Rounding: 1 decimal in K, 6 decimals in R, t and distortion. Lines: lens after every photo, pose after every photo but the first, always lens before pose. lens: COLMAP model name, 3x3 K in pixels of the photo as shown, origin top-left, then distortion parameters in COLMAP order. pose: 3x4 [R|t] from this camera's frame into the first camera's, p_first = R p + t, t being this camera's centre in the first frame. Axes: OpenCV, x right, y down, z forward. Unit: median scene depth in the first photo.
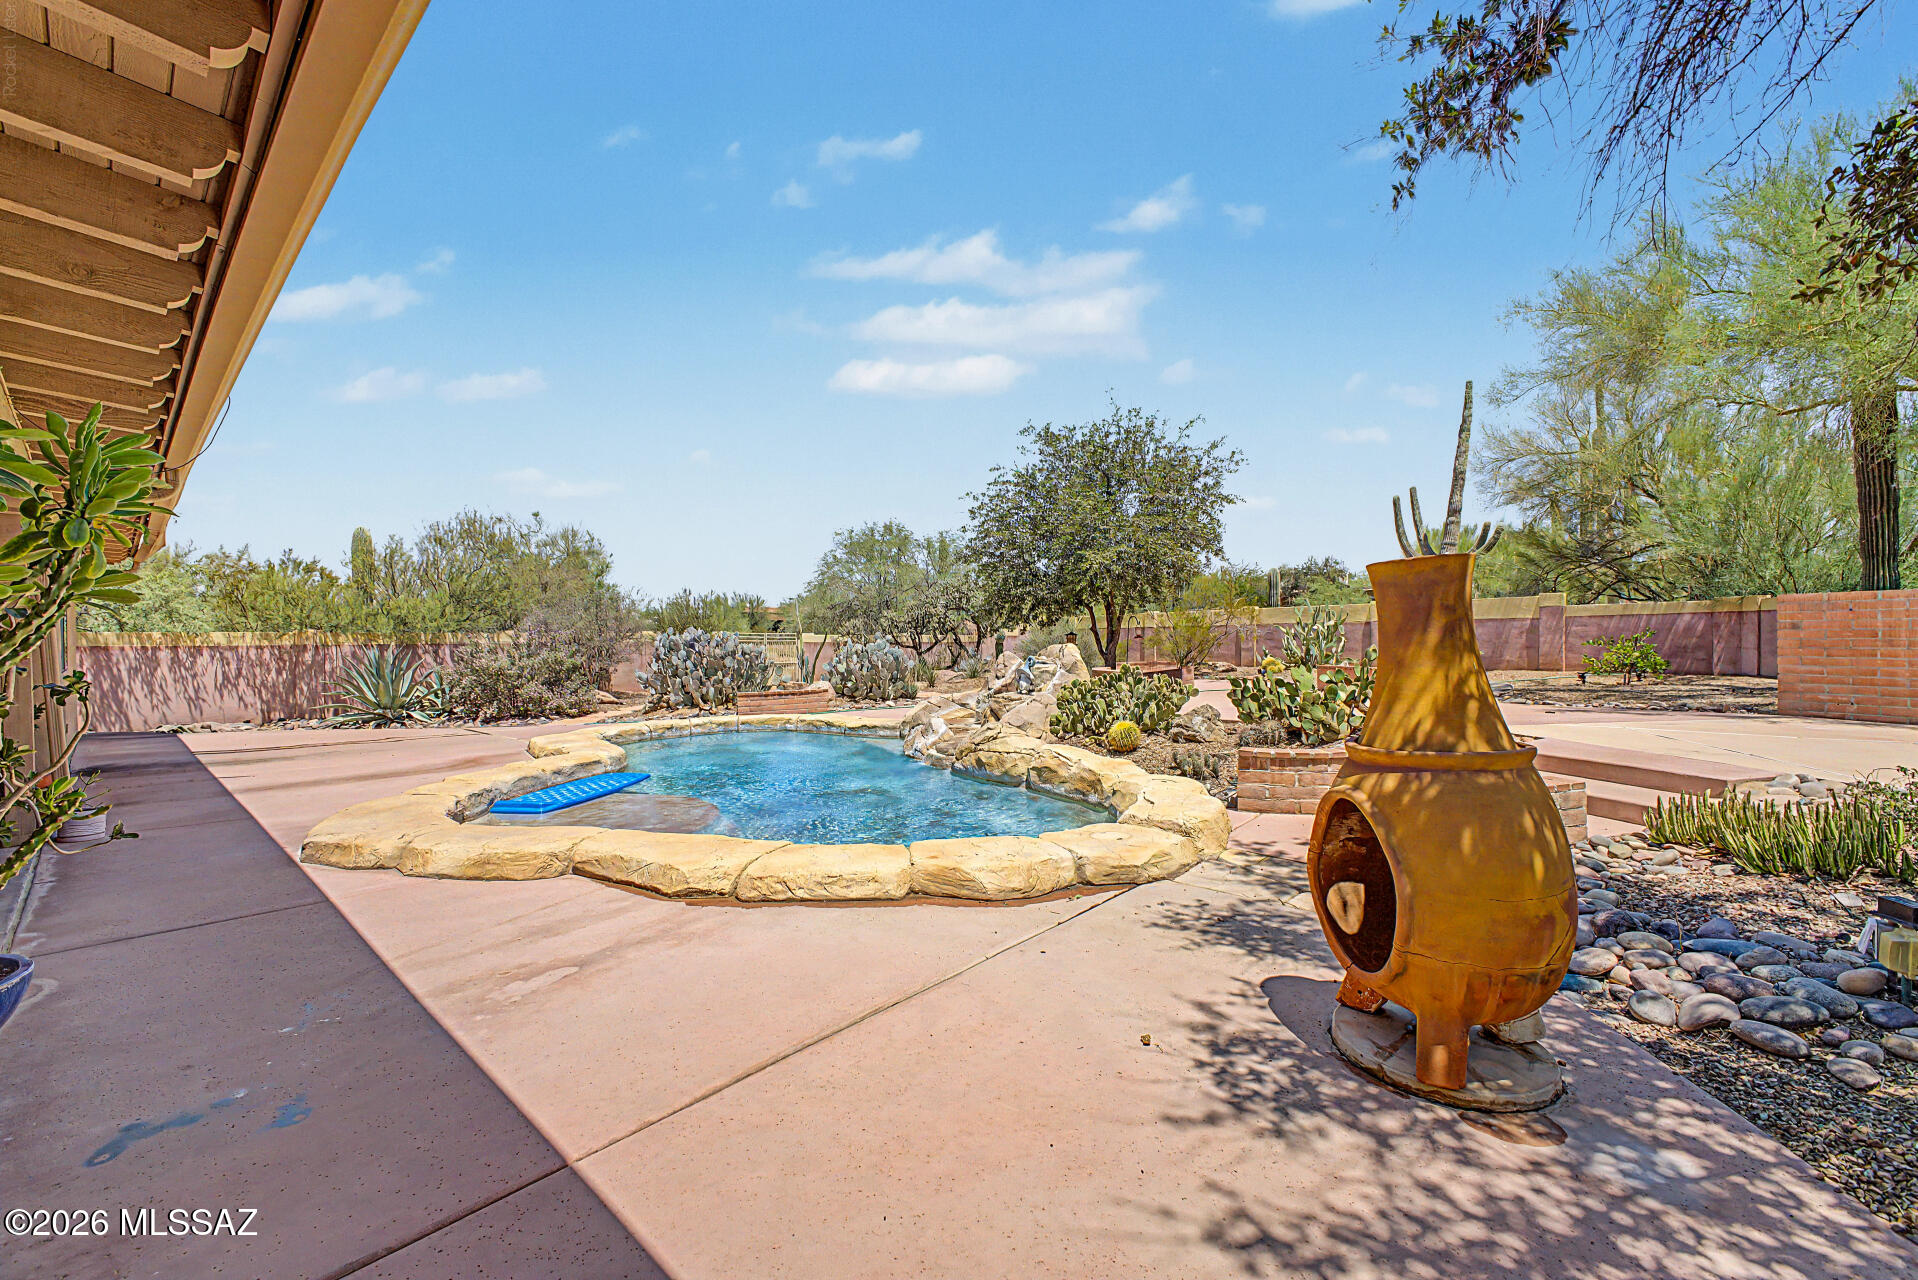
lens RADIAL K [[746.5, 0, 946.4], [0, 746.5, 641.8], [0, 0, 1]] dist [0.001280, 0.000034]
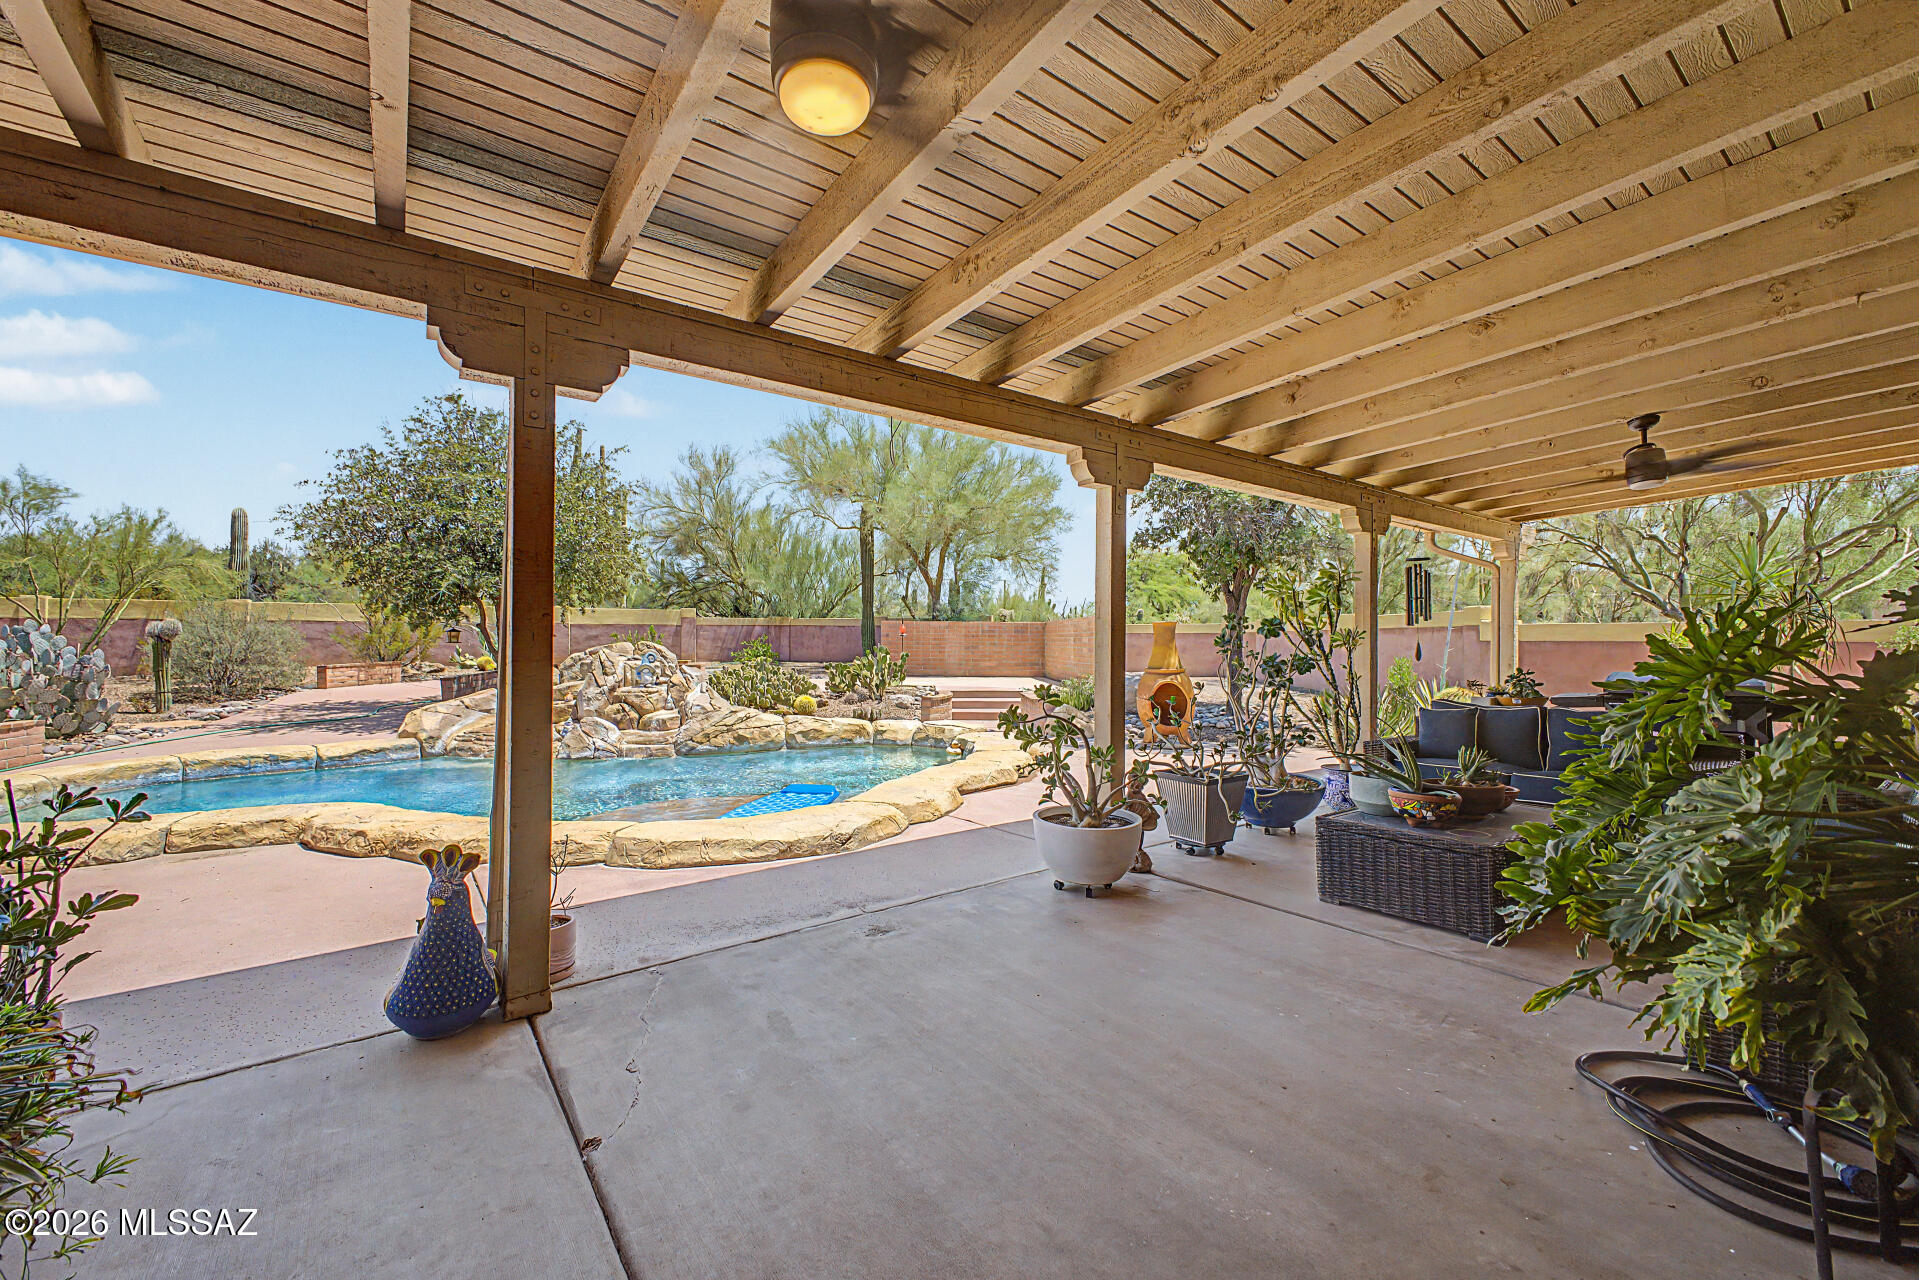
lens RADIAL K [[758.6, 0, 959.5], [0, 758.6, 640.0], [0, 0, 1]] dist [0.057386, -0.045998]
pose [[0.203814, 0.006658, 0.978987, -0.700812], [-0.005574, 0.999969, -0.005640, 0.002327], [-0.978994, -0.004308, 0.203844, 0.244455]]
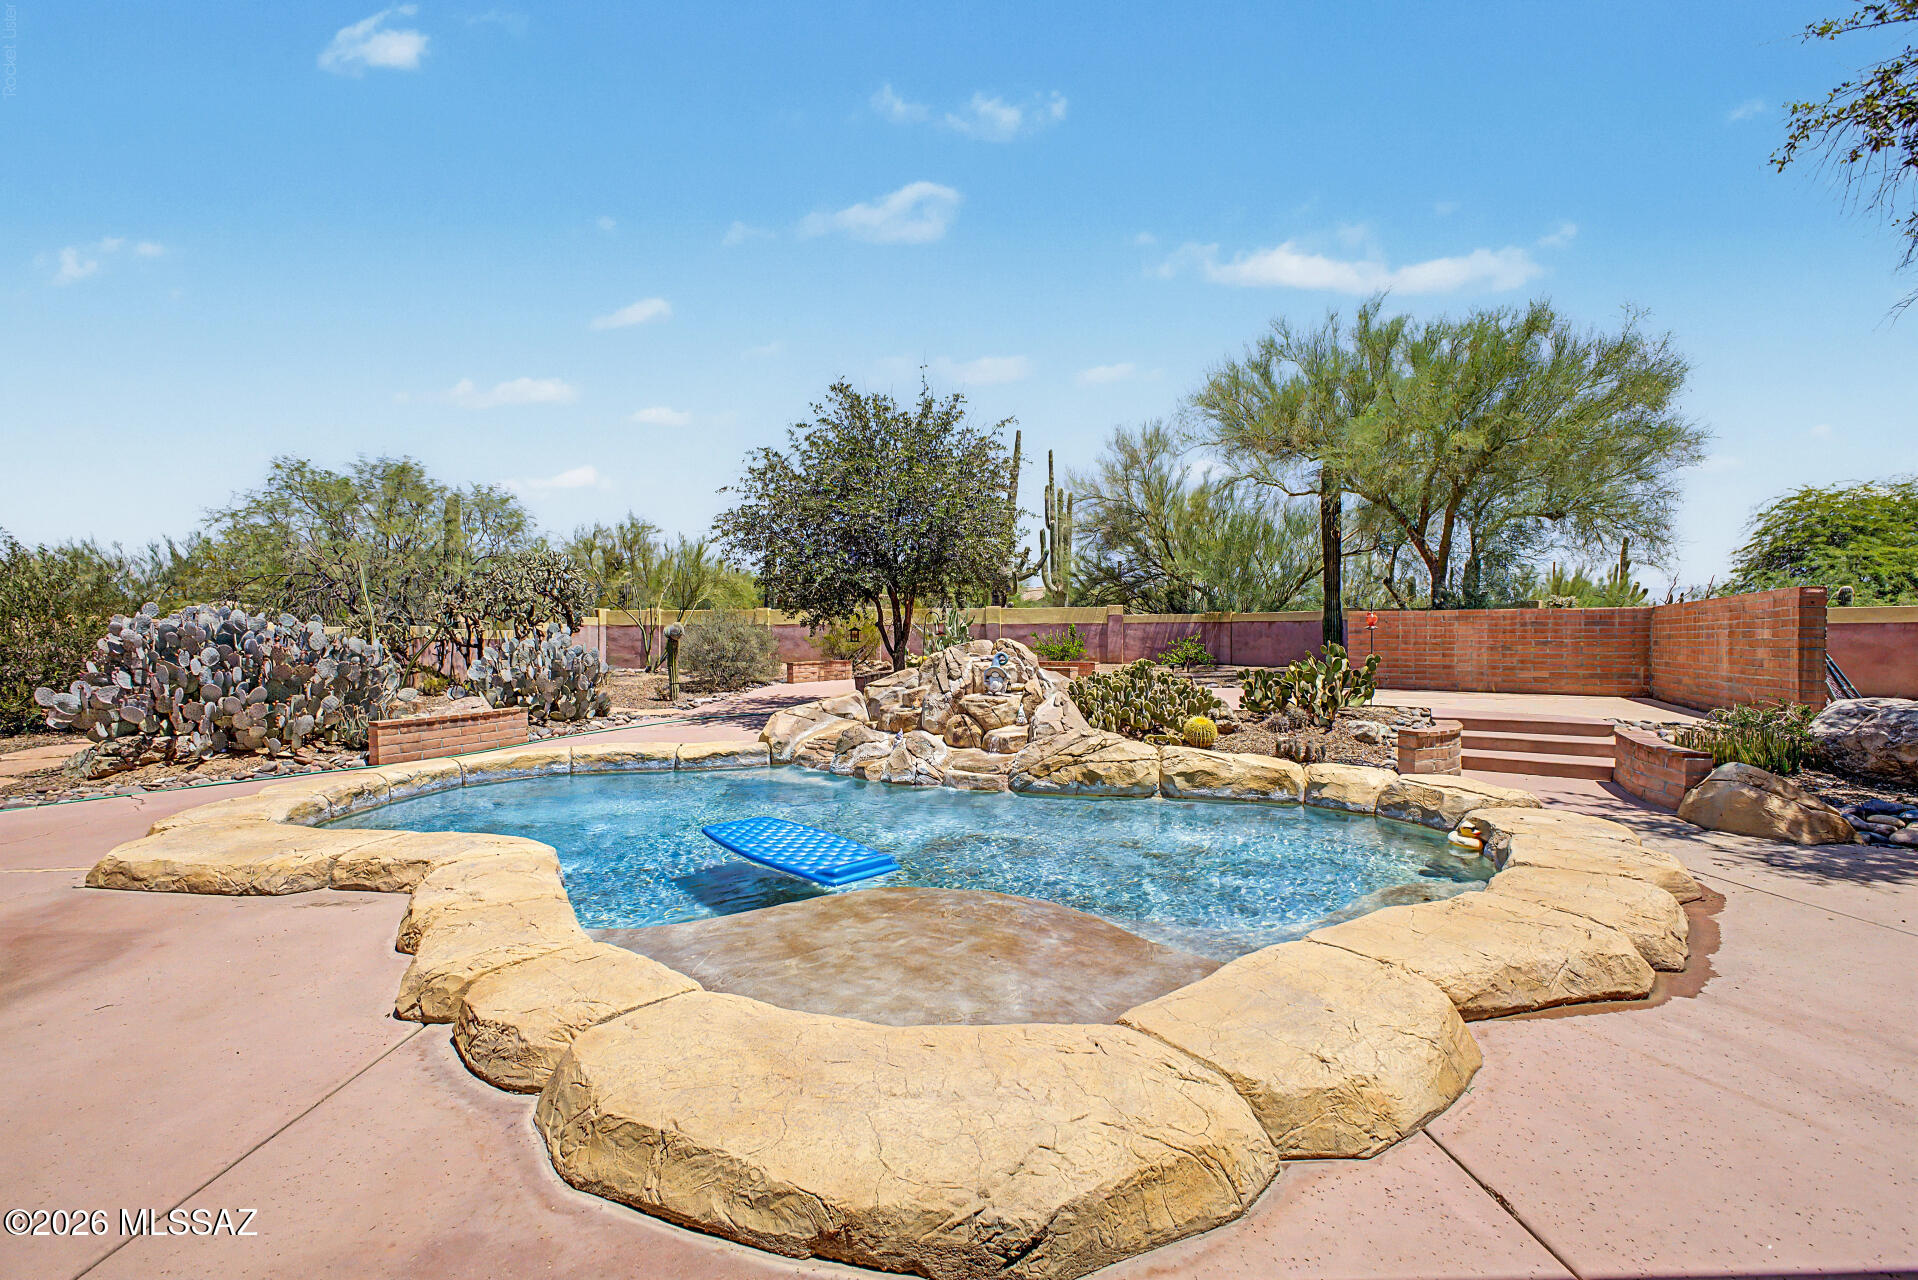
lens RADIAL K [[758.2, 0, 959.0], [0, 758.2, 640.0], [0, 0, 1]] dist [0.057386, -0.045998]
pose [[0.719033, 0.006908, 0.694942, -0.424290], [-0.004977, 0.999976, -0.004790, 0.006163], [-0.694959, -0.000014, 0.719050, 0.298345]]
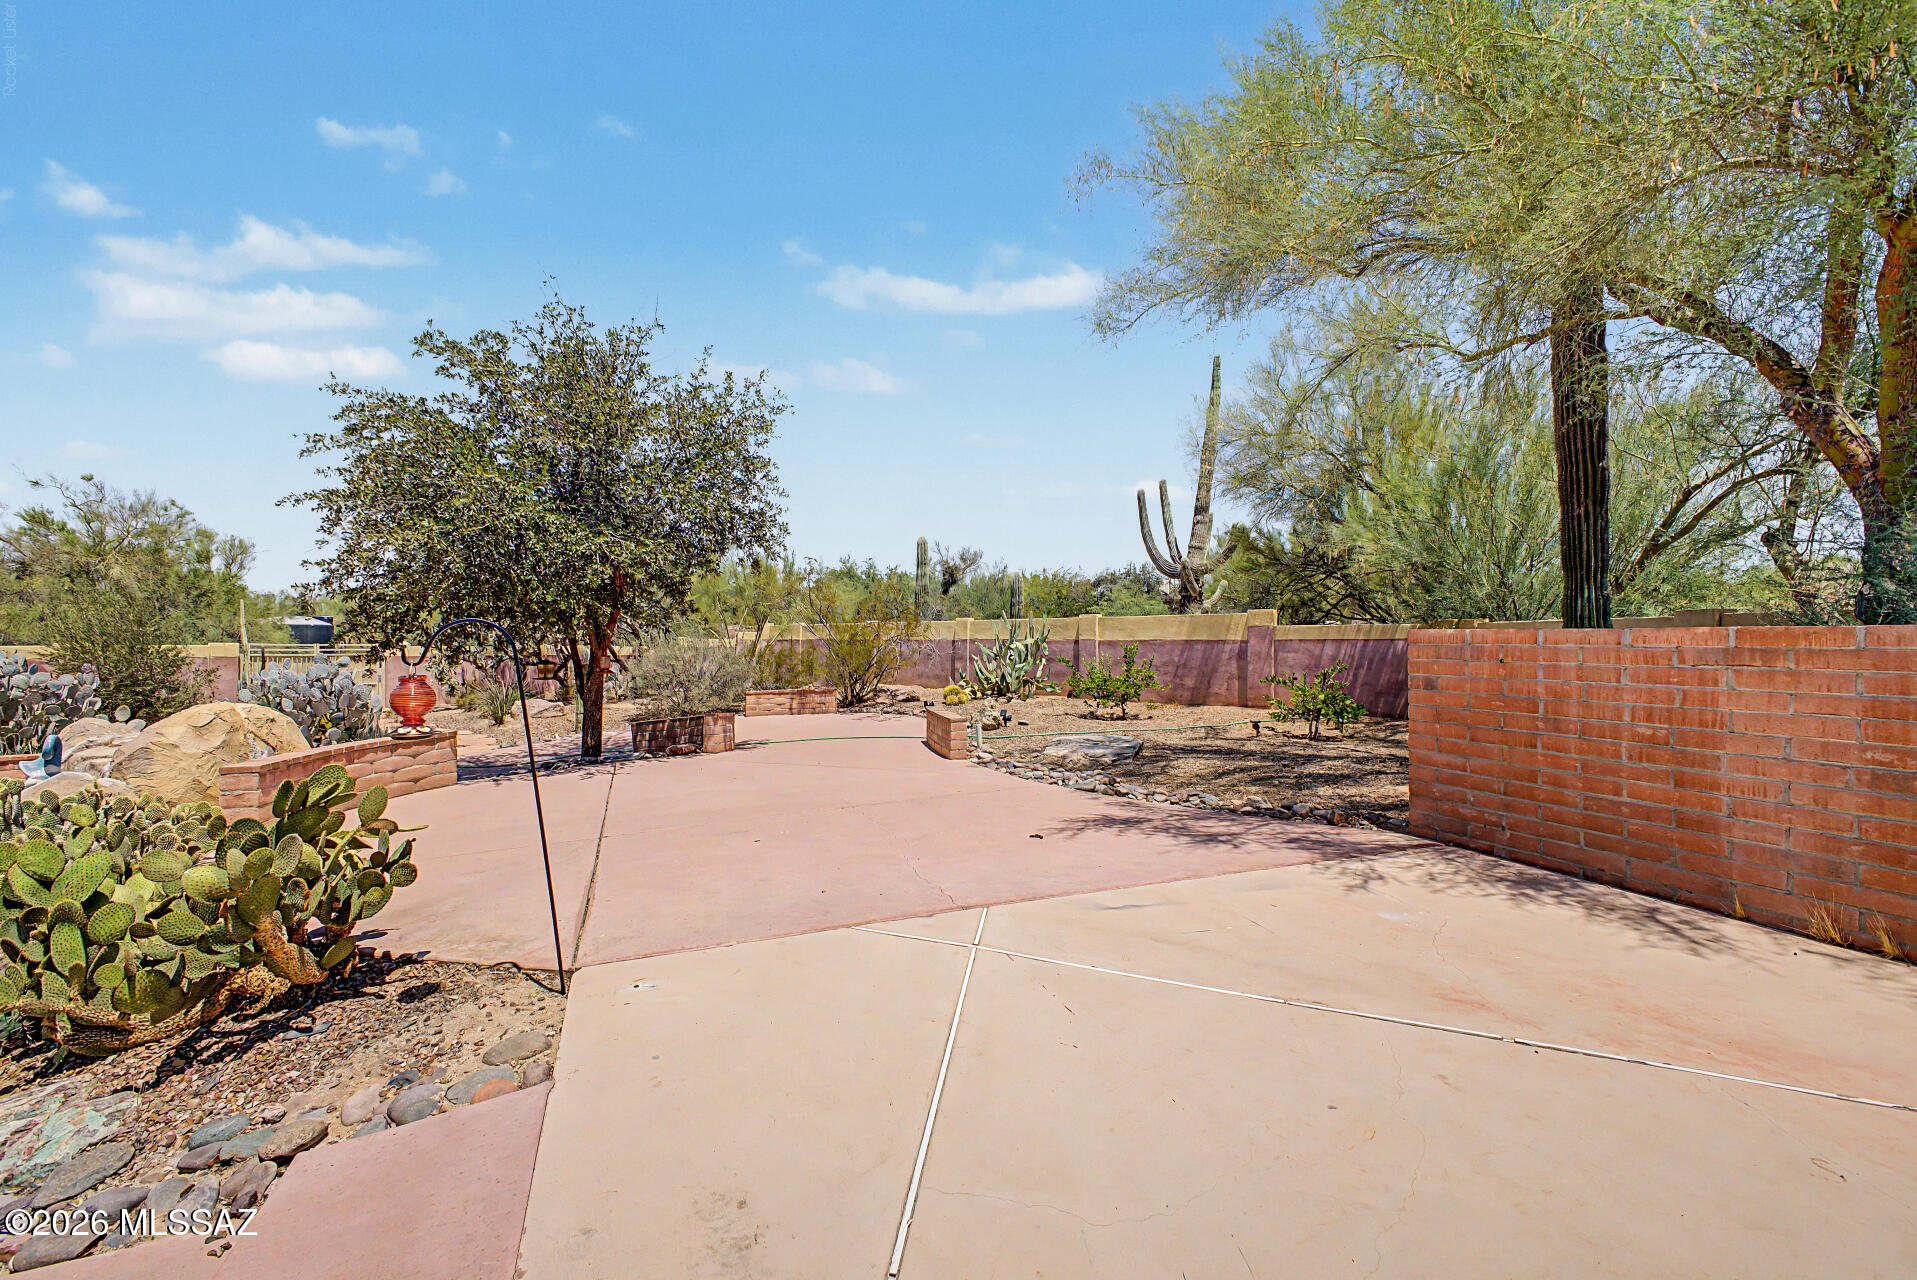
lens RADIAL K [[746.1, 0, 945.9], [0, 746.1, 641.8], [0, 0, 1]] dist [0.001280, 0.000034]
pose [[0.990605, 0.008354, 0.136495, 0.486048], [-0.008324, 0.999965, -0.000791, -0.035939], [-0.136497, -0.000352, 0.990640, 0.339477]]
